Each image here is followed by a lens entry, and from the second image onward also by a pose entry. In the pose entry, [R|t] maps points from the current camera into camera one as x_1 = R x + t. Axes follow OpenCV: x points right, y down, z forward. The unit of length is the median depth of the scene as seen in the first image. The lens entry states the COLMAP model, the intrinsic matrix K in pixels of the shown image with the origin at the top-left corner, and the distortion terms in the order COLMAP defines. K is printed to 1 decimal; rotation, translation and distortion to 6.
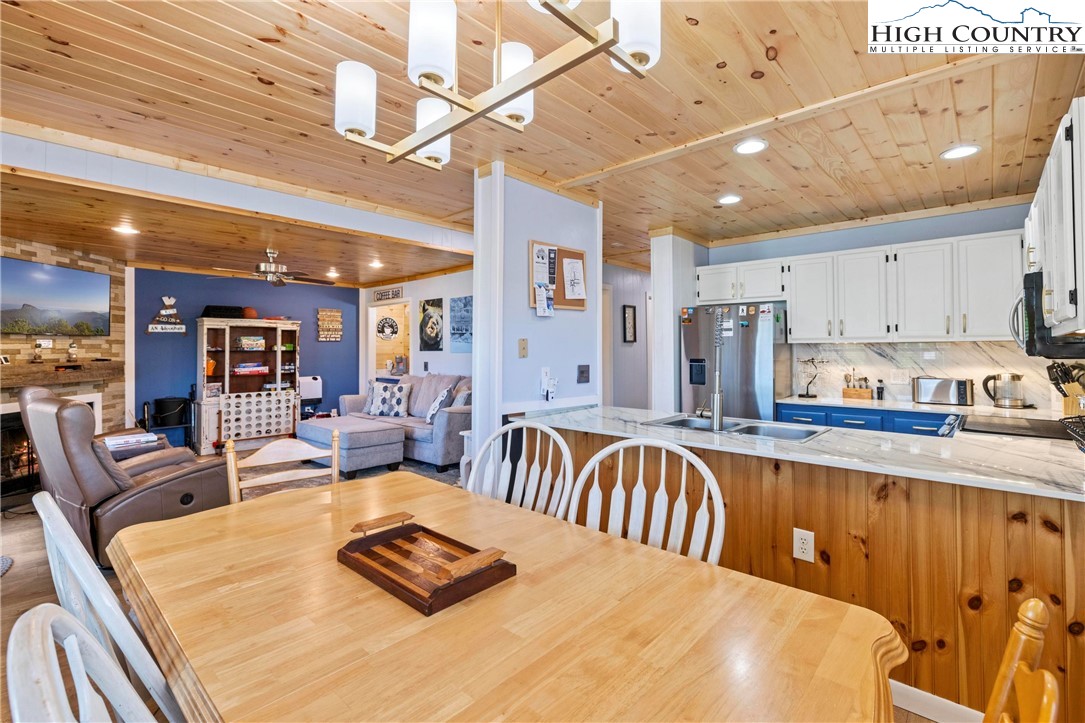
lens RADIAL K [[487.0, 0, 537.4], [0, 487.0, 338.9], [0, 0, 1]] dist [-0.004572, 0.001378]
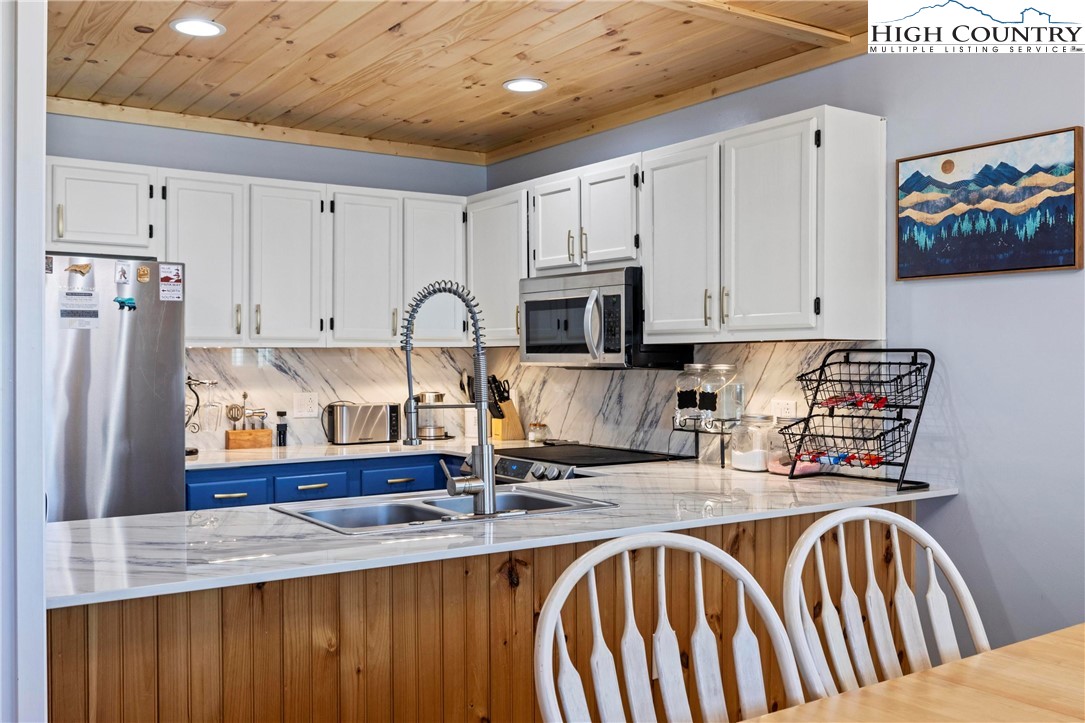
lens RADIAL K [[1029.5, 0, 552.7], [0, 1029.5, 363.3], [0, 0, 1]] dist [0.019246, 0.000000]
pose [[0.209478, -0.001796, 0.977812, -0.295497], [-0.022312, 0.999729, 0.006616, 0.007728], [-0.977559, -0.023203, 0.209381, 0.300860]]
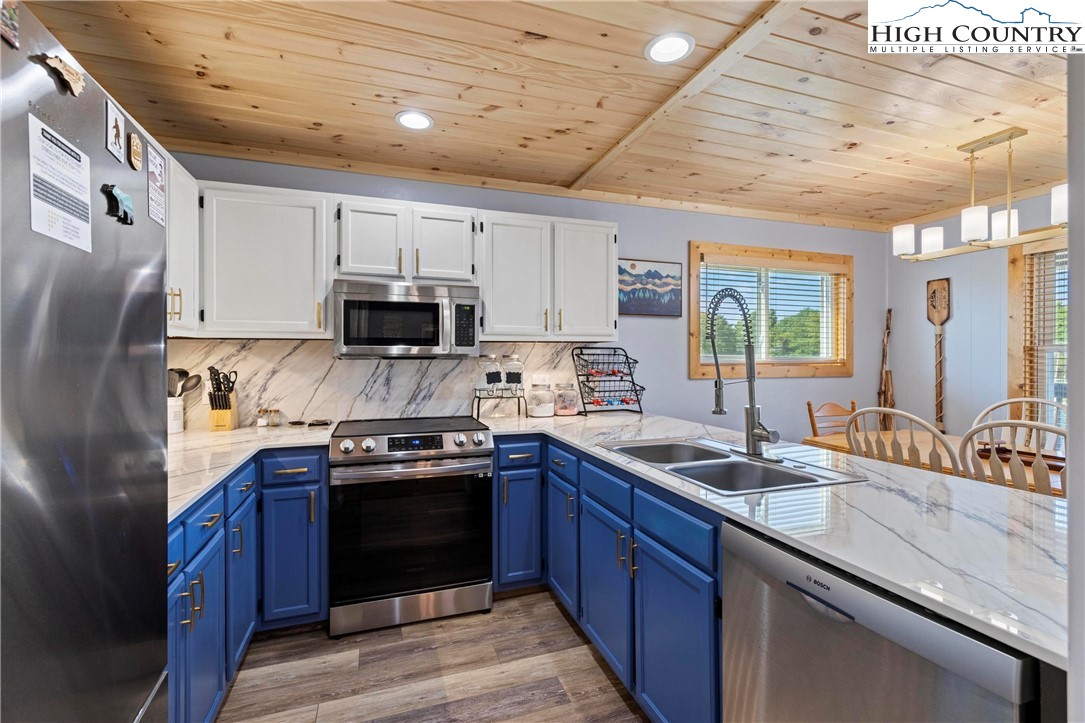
lens RADIAL K [[476.1, 0, 535.7], [0, 476.1, 357.5], [0, 0, 1]] dist [0.009314, -0.001841]
pose [[-0.879733, 0.001668, 0.475465, 0.132071], [-0.008370, 0.999785, -0.018994, 0.022800], [-0.475394, -0.020690, -0.879530, 0.780115]]
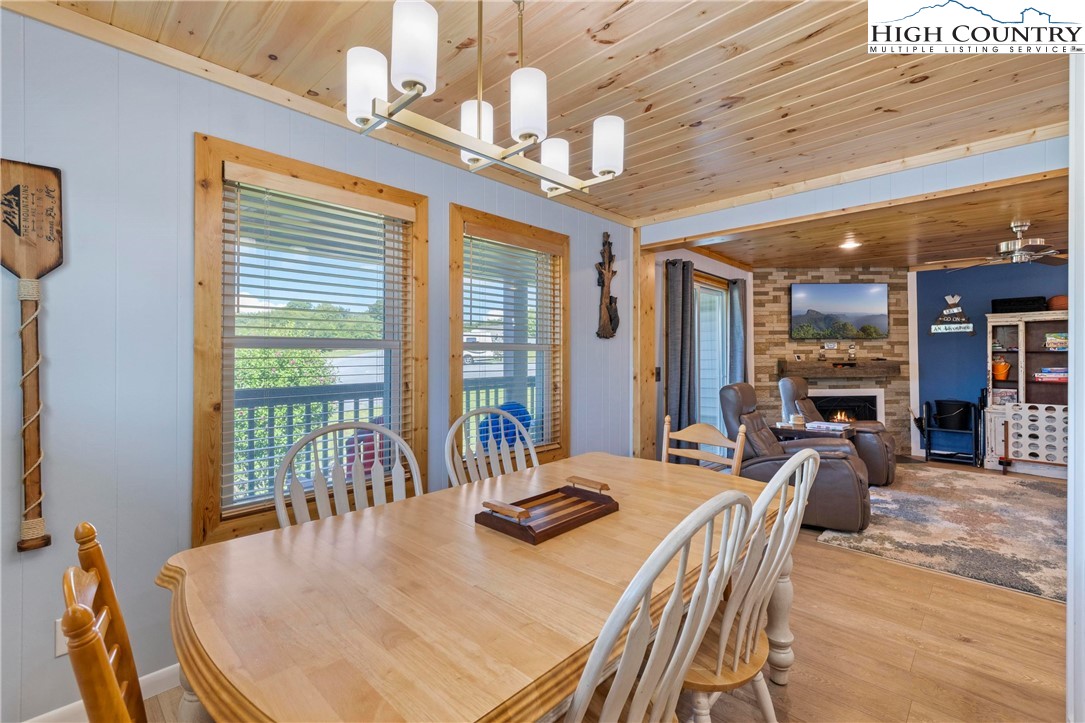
lens RADIAL K [[476.1, 0, 539.4], [0, 476.1, 350.9], [0, 0, 1]] dist [0.009314, -0.001841]
pose [[-0.019716, -0.002016, -0.999804, 0.218683], [0.021834, 0.999759, -0.002446, 0.008459], [0.999567, -0.021878, -0.019667, 0.216629]]
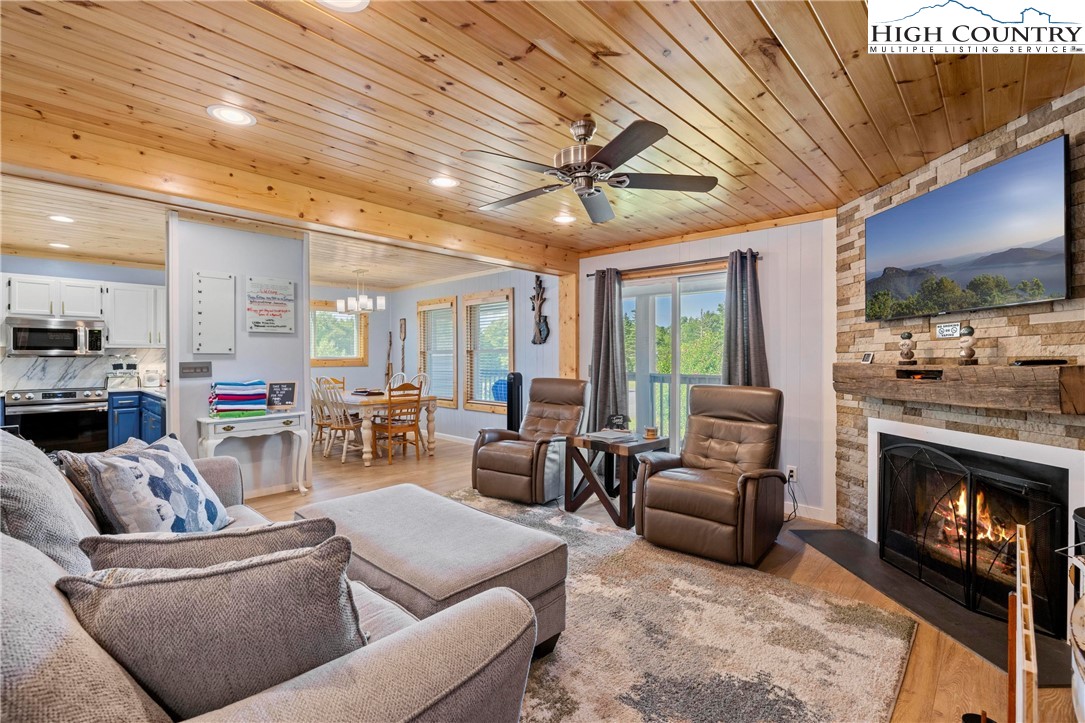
lens RADIAL K [[487.0, 0, 536.5], [0, 487.0, 355.7], [0, 0, 1]] dist [-0.004572, 0.001378]
pose [[-0.999662, 0.005842, 0.025315, -0.468626], [0.005156, 0.999620, -0.027088, 0.043702], [-0.025464, -0.026948, -0.999312, 1.326880]]
